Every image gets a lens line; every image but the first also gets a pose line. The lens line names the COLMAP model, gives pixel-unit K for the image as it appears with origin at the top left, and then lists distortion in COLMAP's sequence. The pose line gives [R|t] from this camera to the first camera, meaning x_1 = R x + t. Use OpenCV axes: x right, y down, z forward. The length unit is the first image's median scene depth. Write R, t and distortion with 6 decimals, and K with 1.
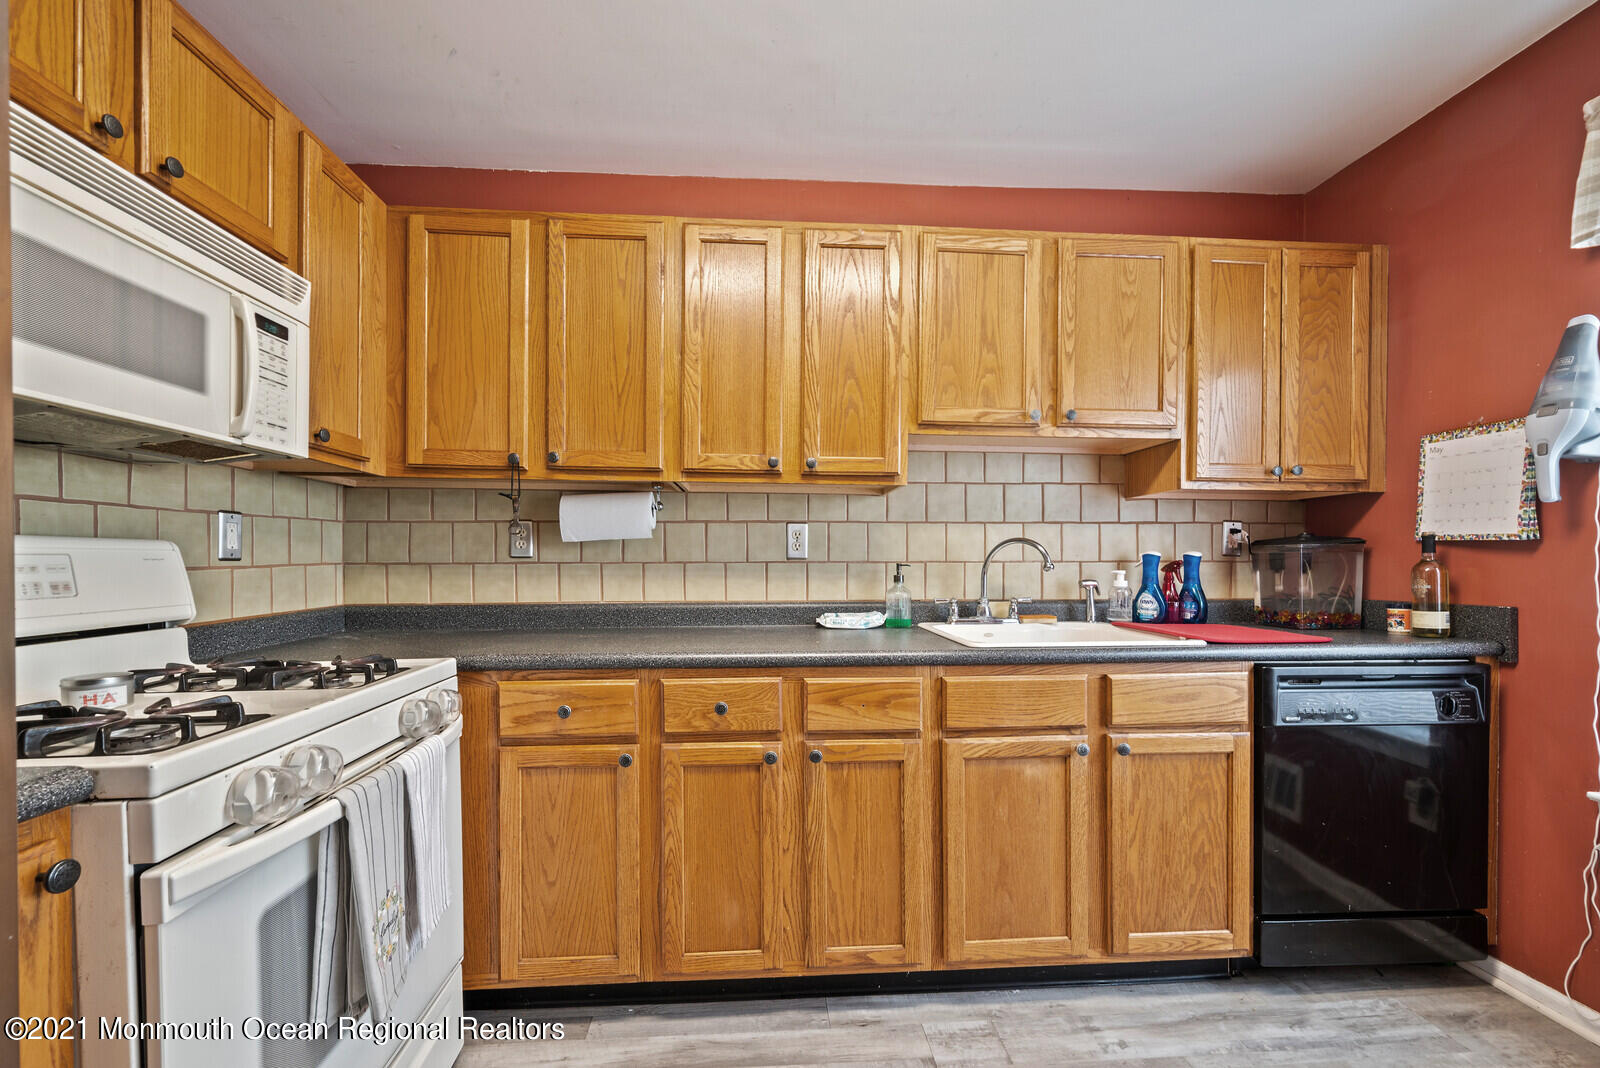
lens RADIAL K [[638.9, 0, 794.7], [0, 638.9, 563.8], [0, 0, 1]] dist [-0.000322, -0.000072]
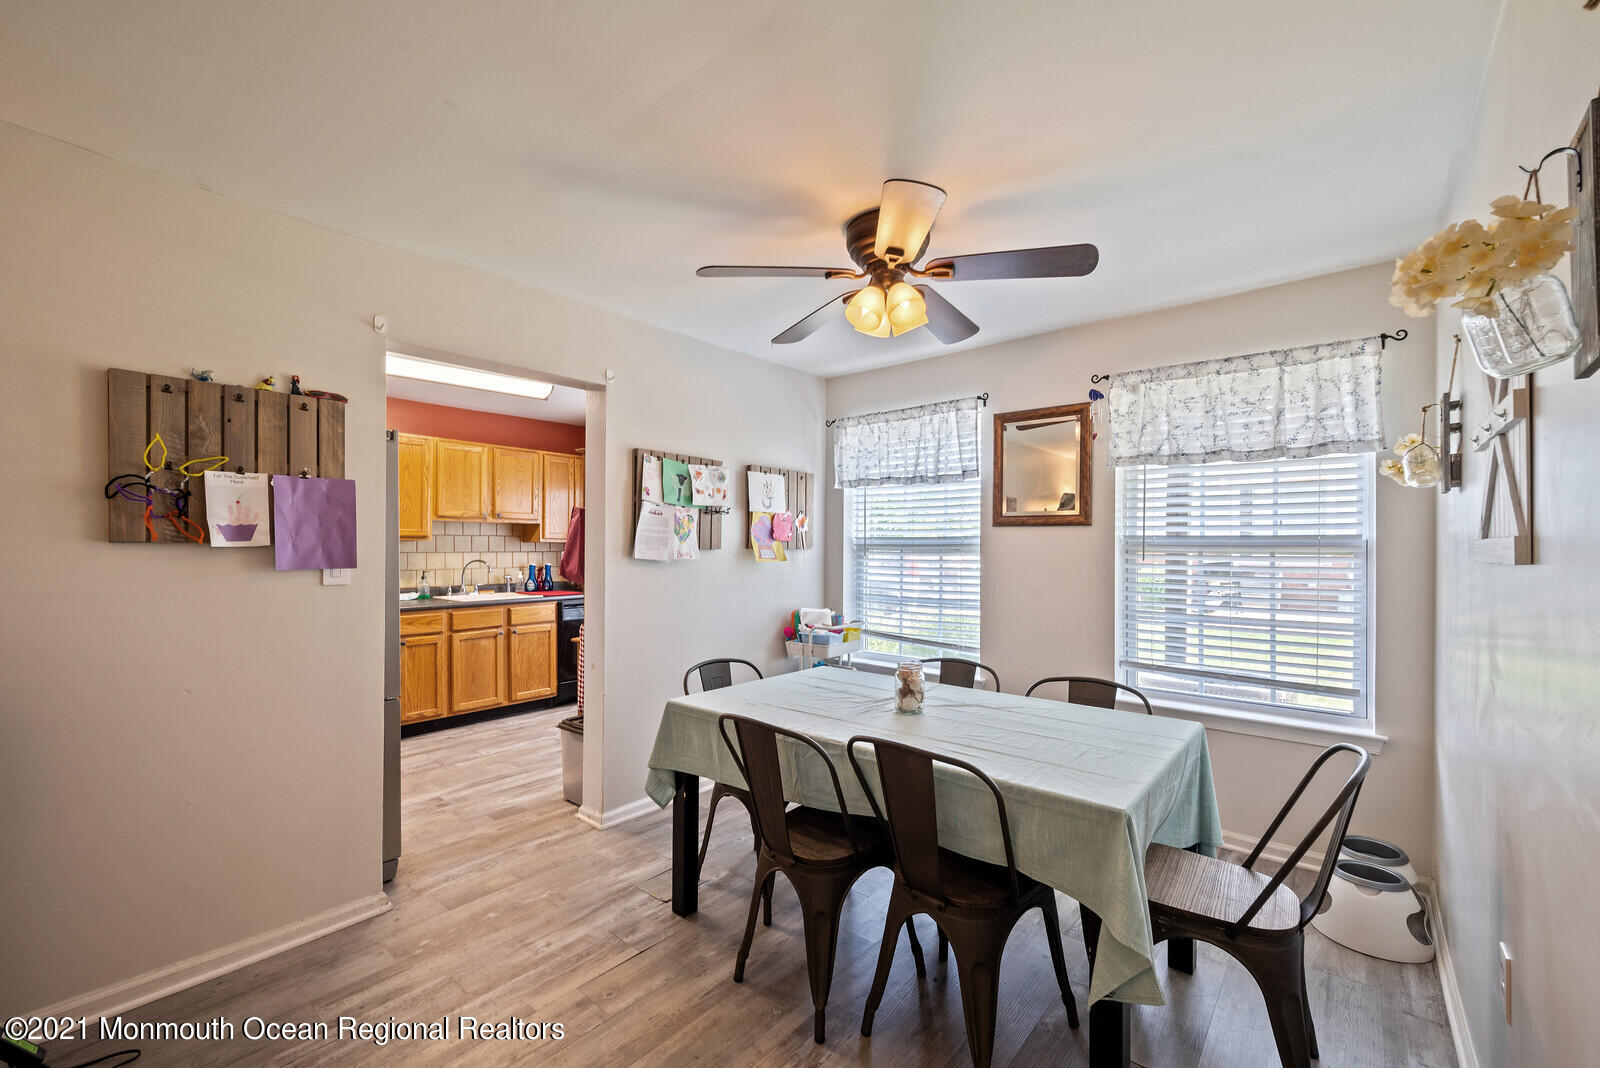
lens RADIAL K [[656.2, 0, 794.5], [0, 656.2, 551.0], [0, 0, 1]] dist [-0.000786, -0.000142]
pose [[0.697691, -0.001811, 0.716396, -0.779640], [-0.001923, 0.999988, 0.004400, -0.110206], [-0.716396, -0.004447, 0.697680, -2.090890]]
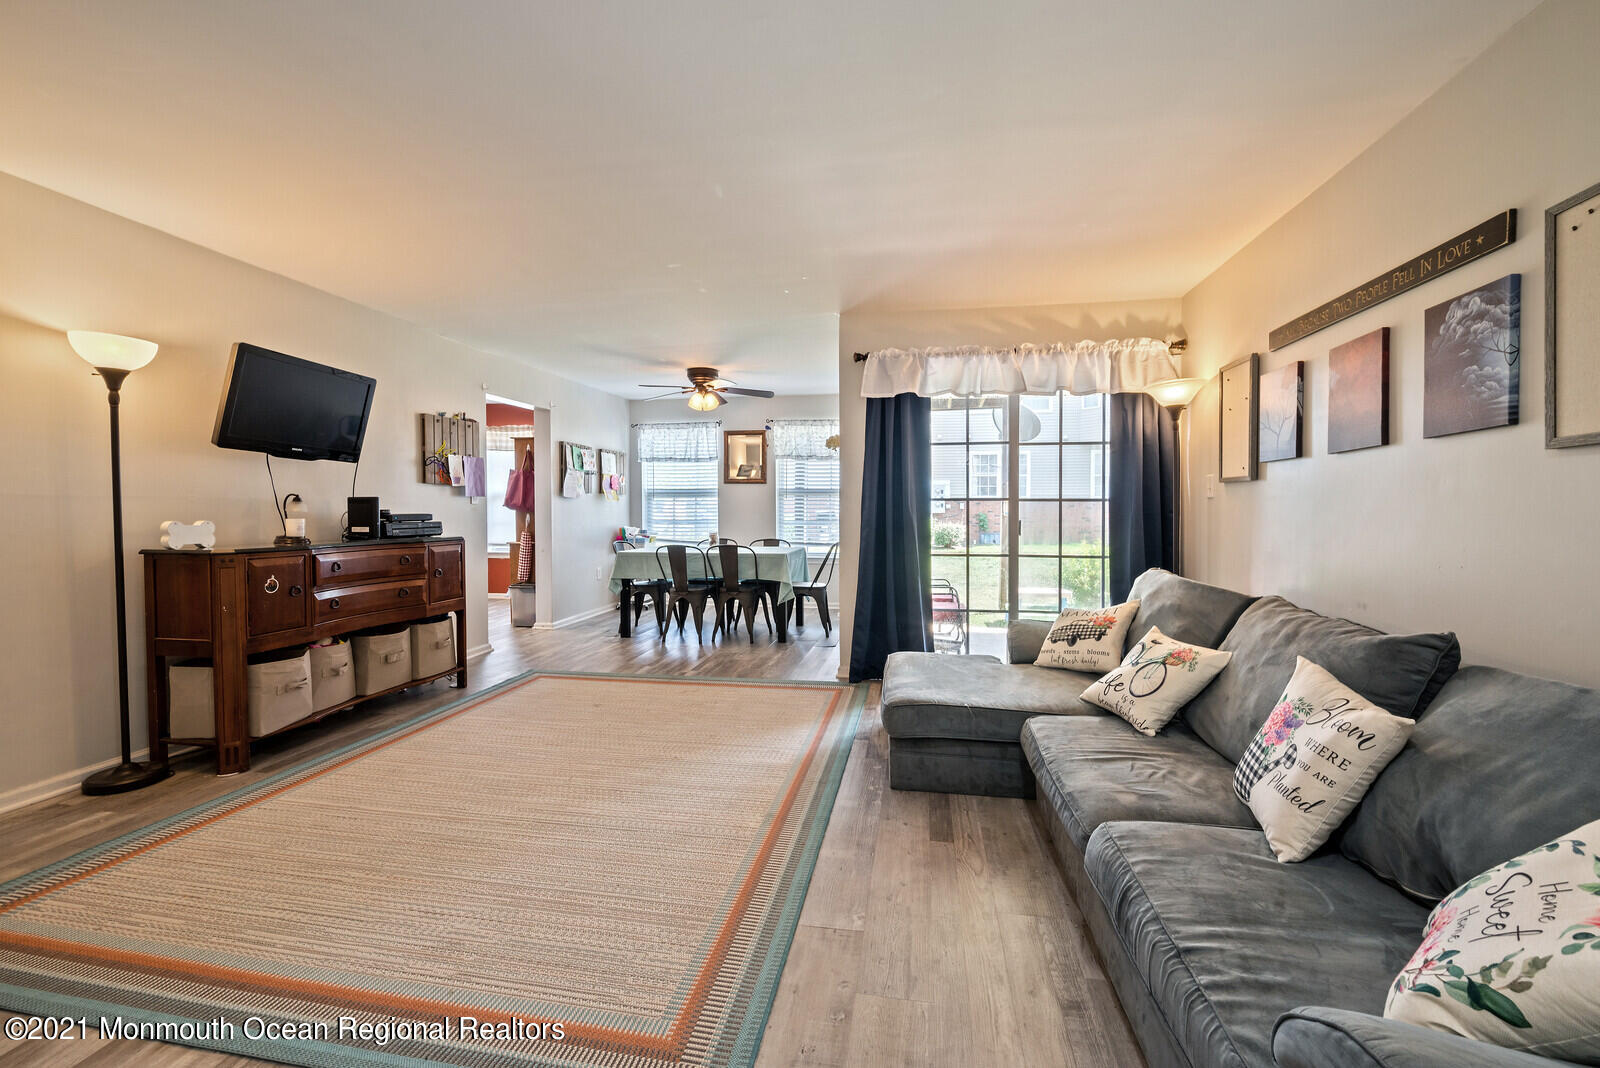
lens RADIAL K [[650.7, 0, 809.4], [0, 650.7, 527.6], [0, 0, 1]] dist [-0.001660, -0.000407]
pose [[0.234764, -0.029071, 0.971618, -3.137288], [0.002118, 0.999566, 0.029395, -0.004599], [-0.972050, -0.004843, 0.234724, -2.724177]]
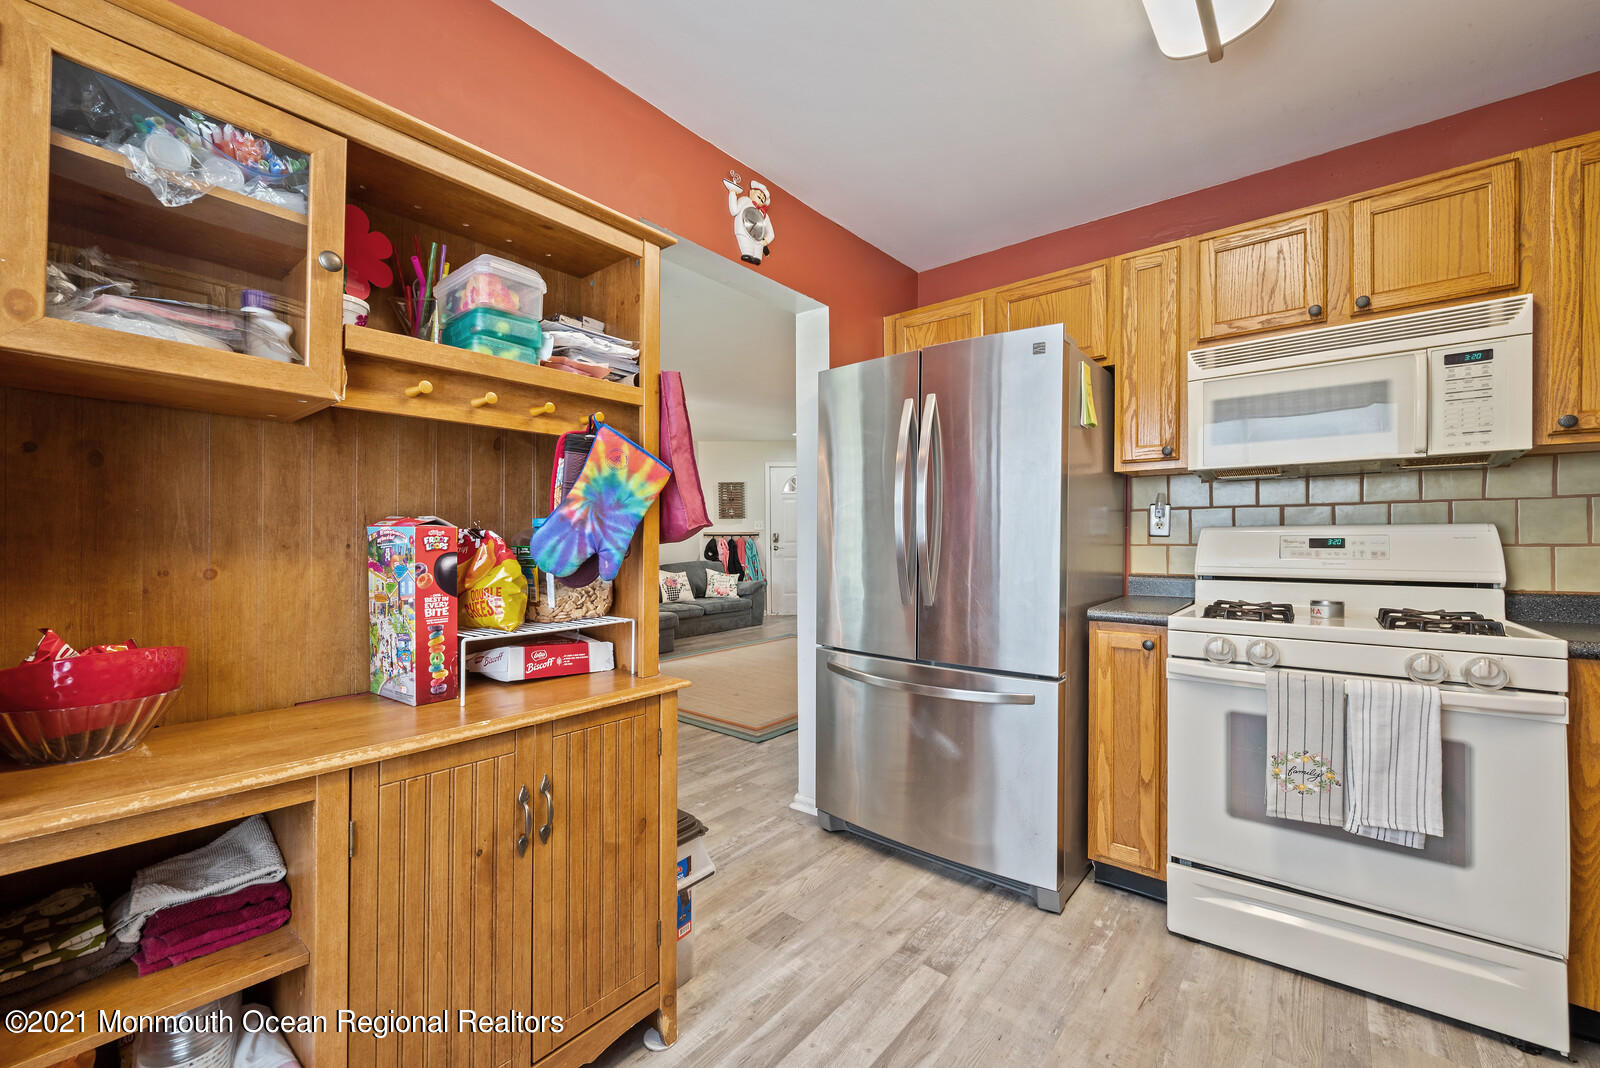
lens RADIAL K [[650.7, 0, 809.4], [0, 650.7, 527.6], [0, 0, 1]] dist [-0.001660, -0.000407]
pose [[-0.671980, -0.013705, -0.740443, 0.855800], [-0.004870, 0.999889, -0.014088, -0.001596], [0.740553, -0.005861, -0.671972, 0.736253]]
